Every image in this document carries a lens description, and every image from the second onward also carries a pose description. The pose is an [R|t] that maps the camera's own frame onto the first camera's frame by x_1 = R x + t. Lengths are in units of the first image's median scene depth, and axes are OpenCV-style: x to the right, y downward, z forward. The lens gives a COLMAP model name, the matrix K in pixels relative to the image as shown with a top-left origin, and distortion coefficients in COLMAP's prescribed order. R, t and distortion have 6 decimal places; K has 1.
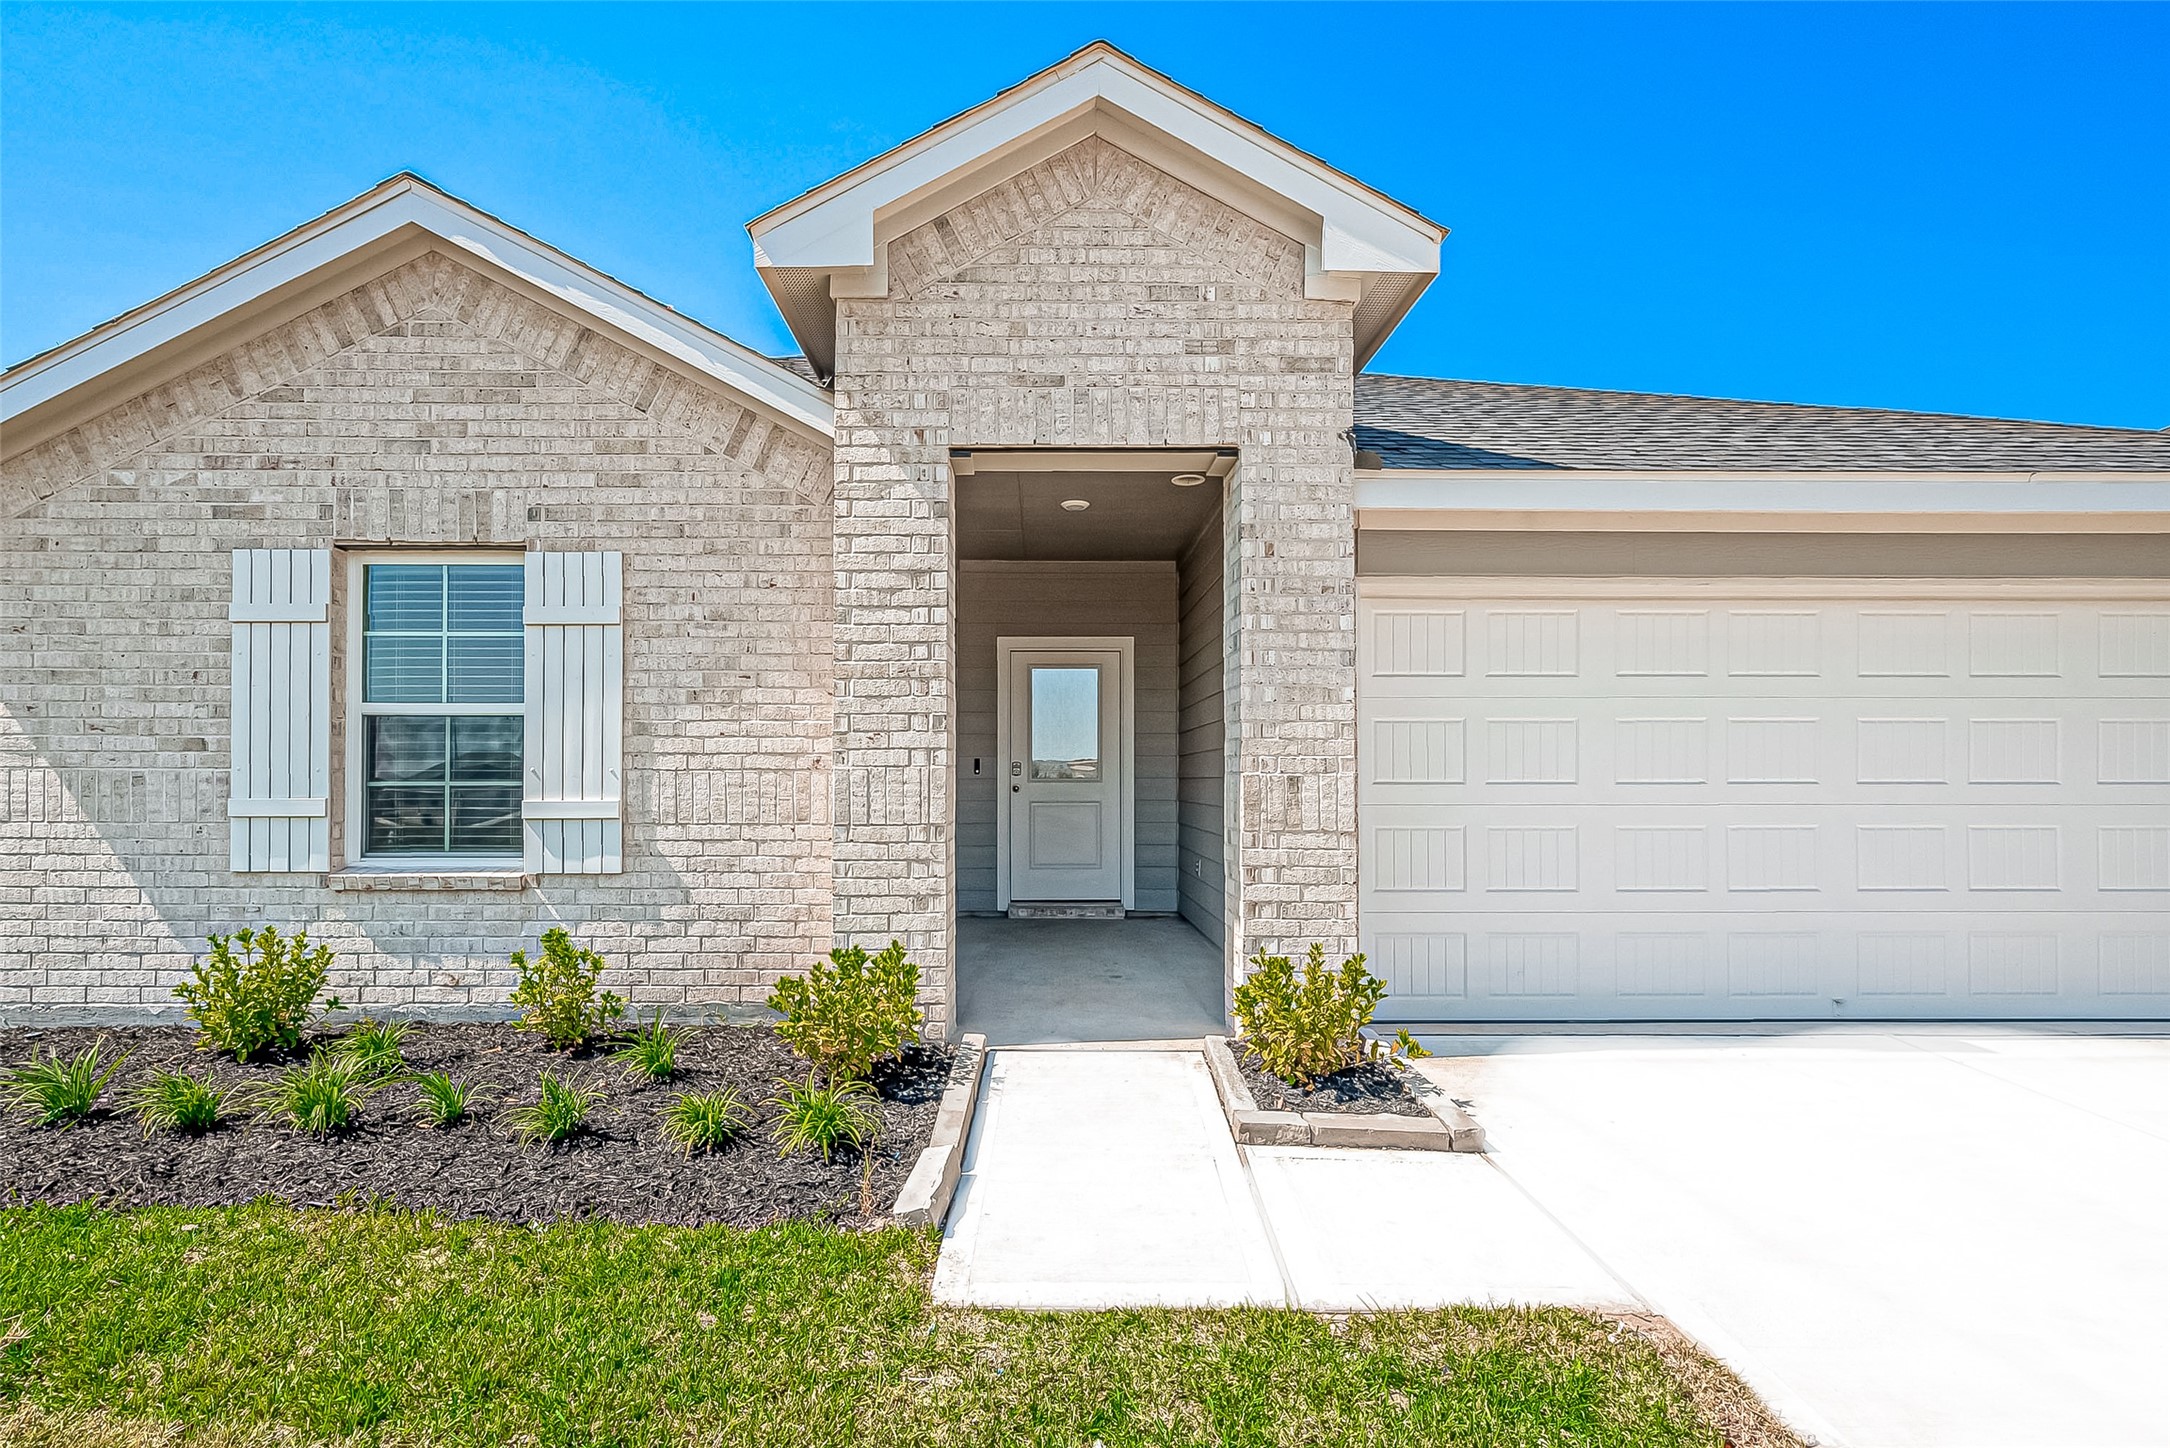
lens RADIAL K [[869.0, 0, 1075.0], [0, 869.0, 753.7], [0, 0, 1]] dist [-0.002697, -0.000181]
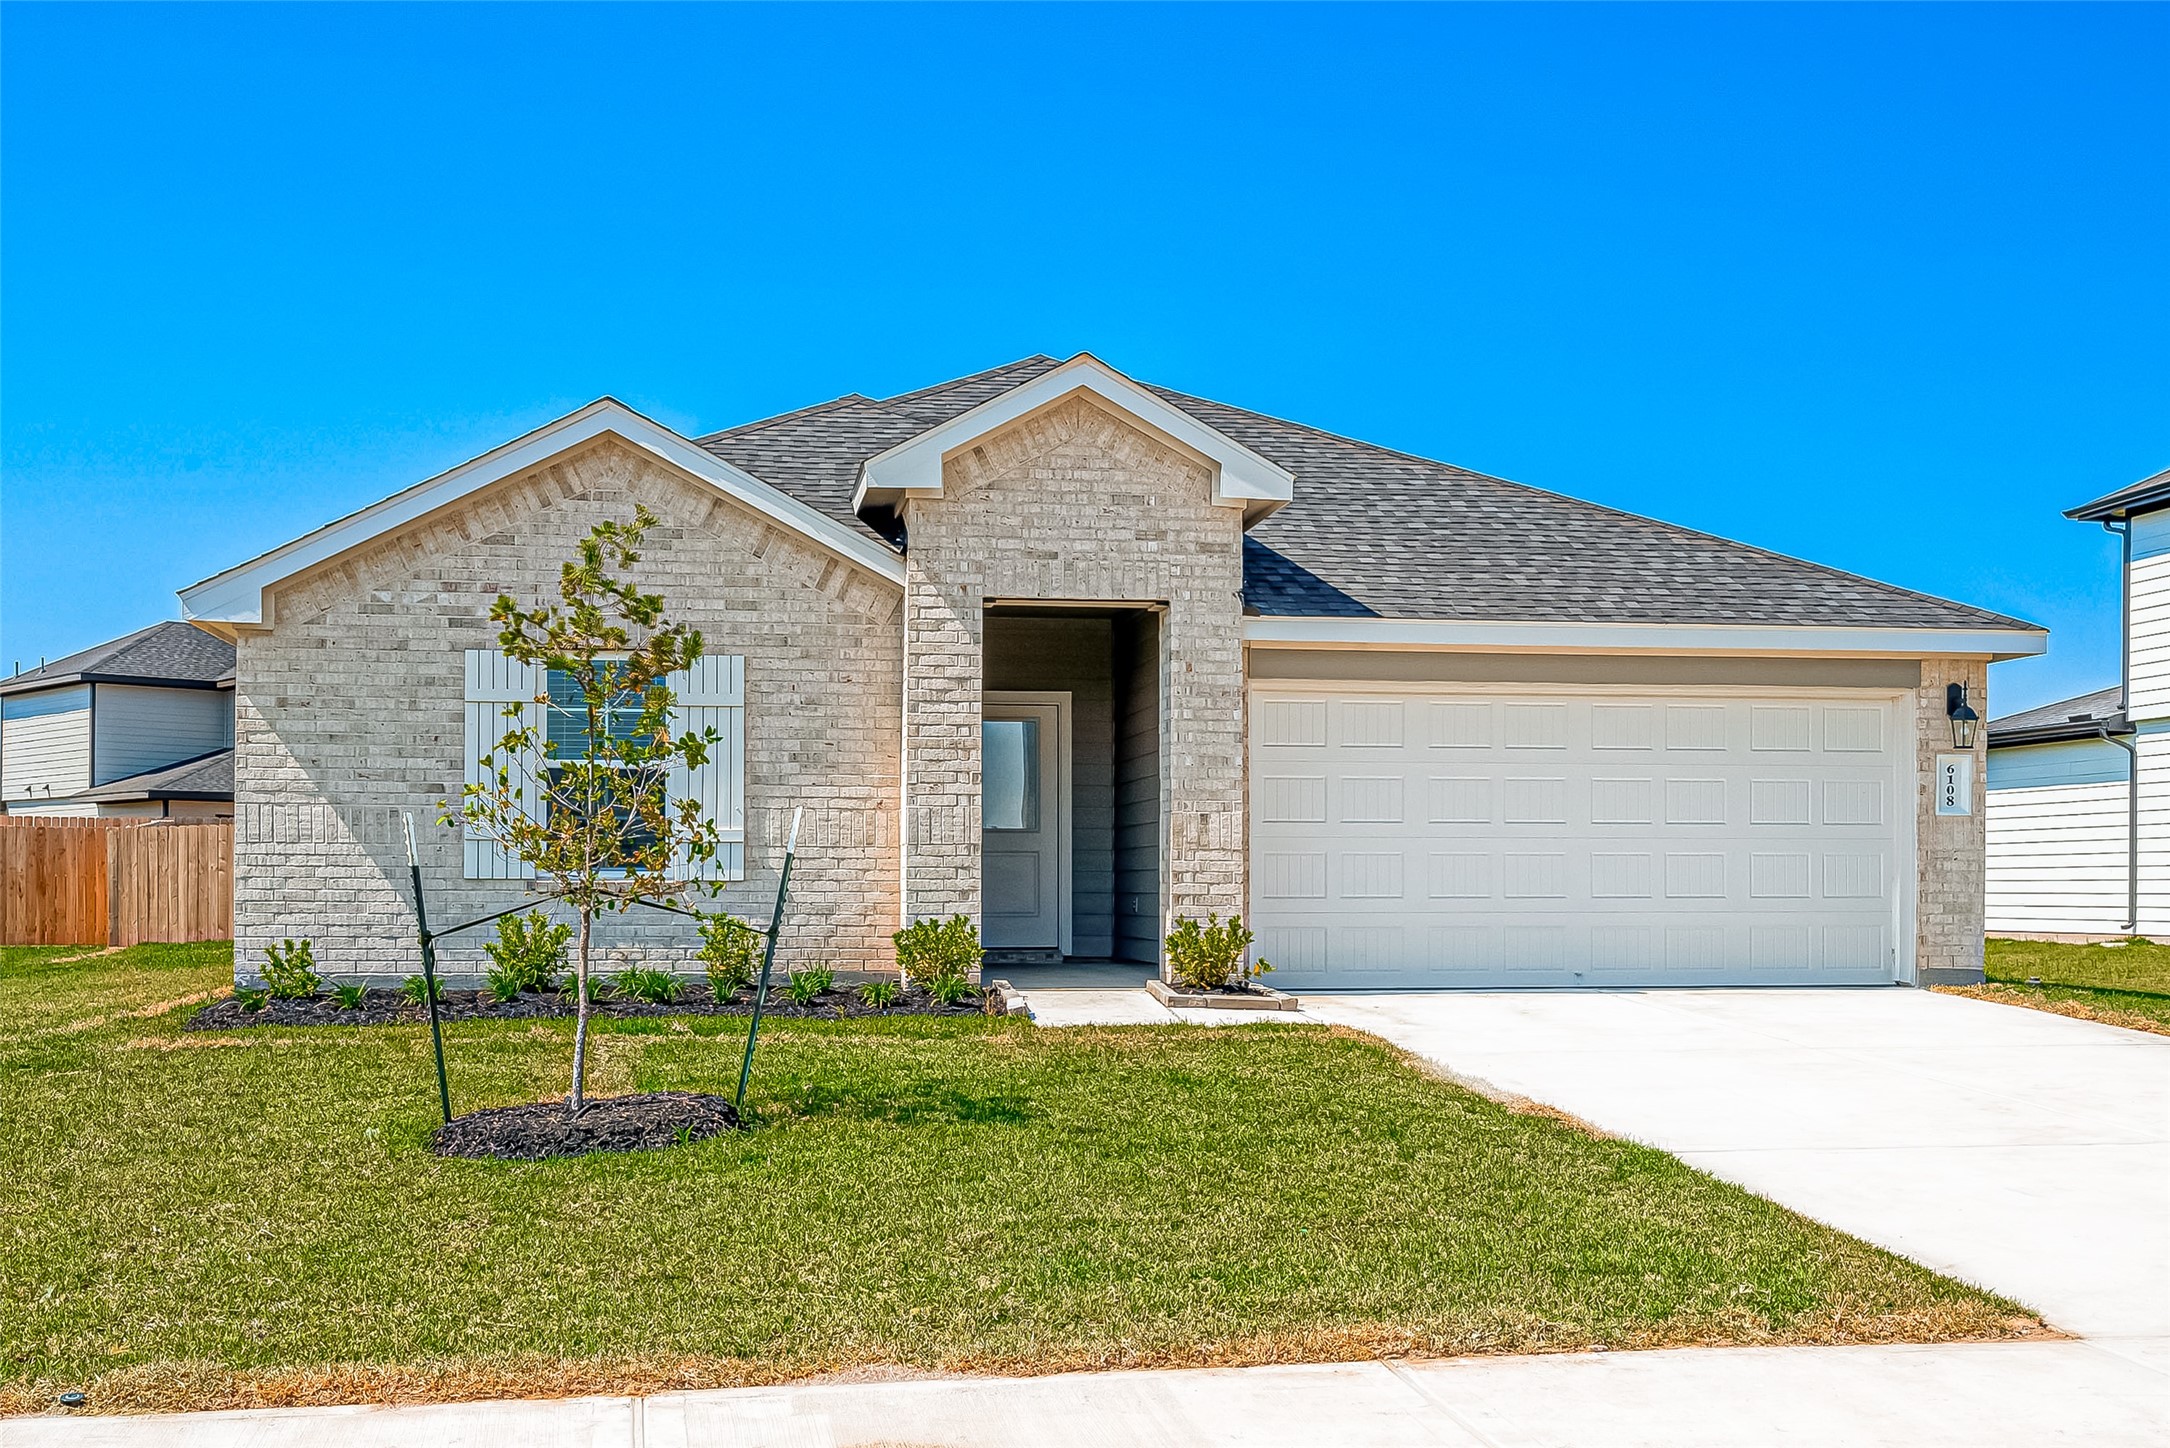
lens RADIAL K [[2419.3, 0, 1085.0], [0, 2419.3, 724.0], [0, 0, 1]] dist [-0.131344, 0.002620]
pose [[0.989362, 0.010586, 0.145092, -0.543953], [-0.003563, 0.998813, -0.048575, 0.070620], [-0.145434, 0.047541, 0.988225, -3.008312]]
